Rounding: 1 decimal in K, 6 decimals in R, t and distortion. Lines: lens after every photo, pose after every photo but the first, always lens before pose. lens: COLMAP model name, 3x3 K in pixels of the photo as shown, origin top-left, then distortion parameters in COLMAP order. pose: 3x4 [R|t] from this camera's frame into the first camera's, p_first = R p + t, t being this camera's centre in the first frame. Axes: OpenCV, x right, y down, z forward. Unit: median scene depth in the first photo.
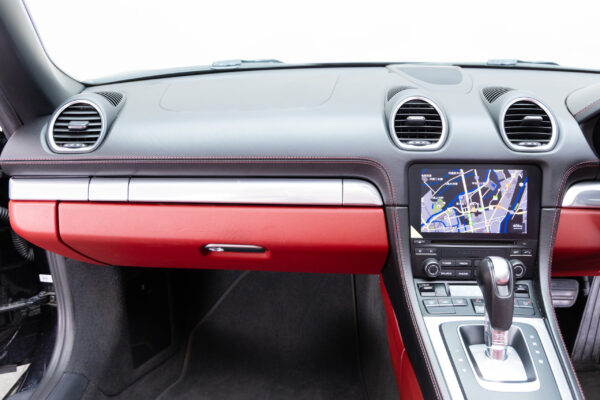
lens RADIAL K [[566.0, 0, 297.0], [0, 566.0, 199.5], [0, 0, 1]] dist [-0.005721, 0.000000]
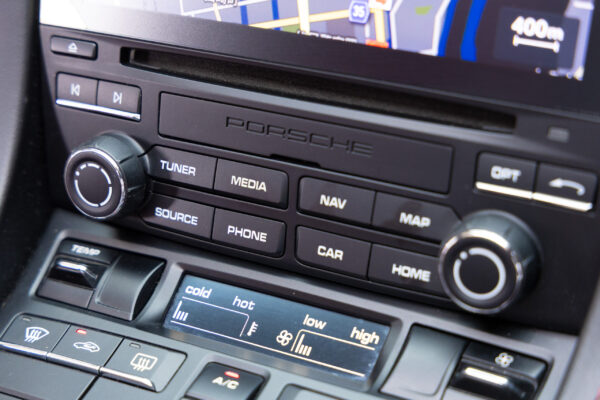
lens RADIAL K [[1250.4, 0, 300.4], [0, 1250.4, 195.8], [0, 0, 1]] dist [-0.018006, 0.000000]
pose [[0.896650, 0.180164, -0.404425, 0.483957], [-0.110435, 0.975599, 0.189767, 0.031575], [0.428746, -0.125492, 0.894667, 0.608058]]
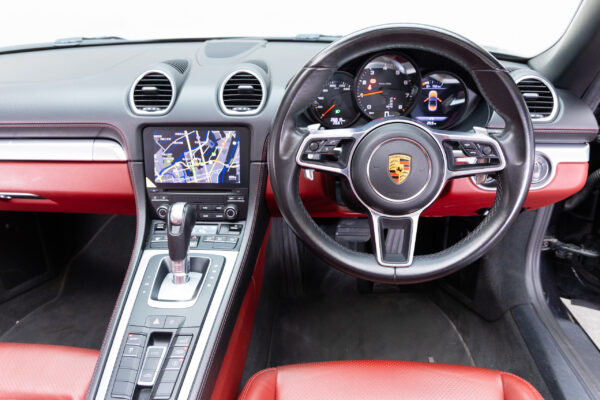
lens RADIAL K [[473.2, 0, 305.3], [0, 473.2, 199.2], [0, 0, 1]] dist [-0.010881, -0.001967]
pose [[0.999823, -0.003917, -0.018390, 0.559070], [0.005773, 0.994769, 0.101983, -0.008991], [0.017895, -0.102071, 0.994616, -0.020721]]
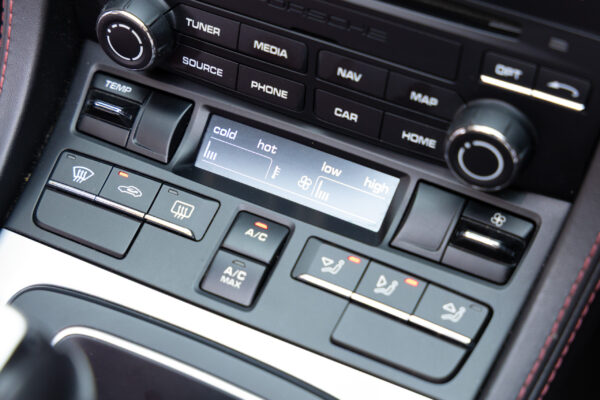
lens RADIAL K [[1250.4, 0, 303.0], [0, 1250.4, 198.7], [0, 0, 1]] dist [-0.018006, 0.000000]
pose [[0.908407, 0.304959, -0.286003, 0.454541], [-0.107187, 0.831084, 0.545720, -0.099461], [0.404115, -0.465080, 0.787650, 0.597205]]
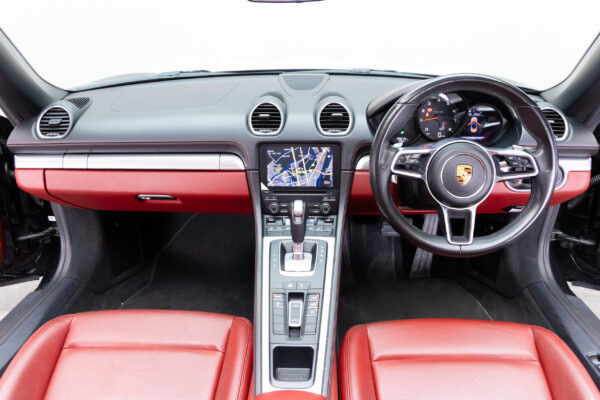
lens RADIAL K [[461.0, 0, 304.0], [0, 461.0, 199.6], [0, 0, 1]] dist [-0.034523, 0.022142]
pose [[0.999973, -0.007060, 0.001886, 0.317563], [0.006887, 0.996797, 0.079679, -0.008644], [-0.002443, -0.079664, 0.996819, -0.316305]]
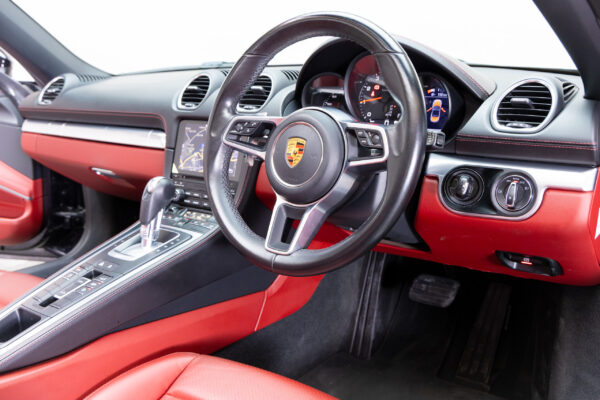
lens RADIAL K [[613.9, 0, 304.2], [0, 613.9, 200.5], [0, 0, 1]] dist [0.011266, 0.000000]
pose [[0.808033, 0.113902, -0.578021, 1.316375], [-0.166990, 0.985175, -0.039307, 0.139131], [0.564975, 0.128285, 0.815075, -0.026010]]
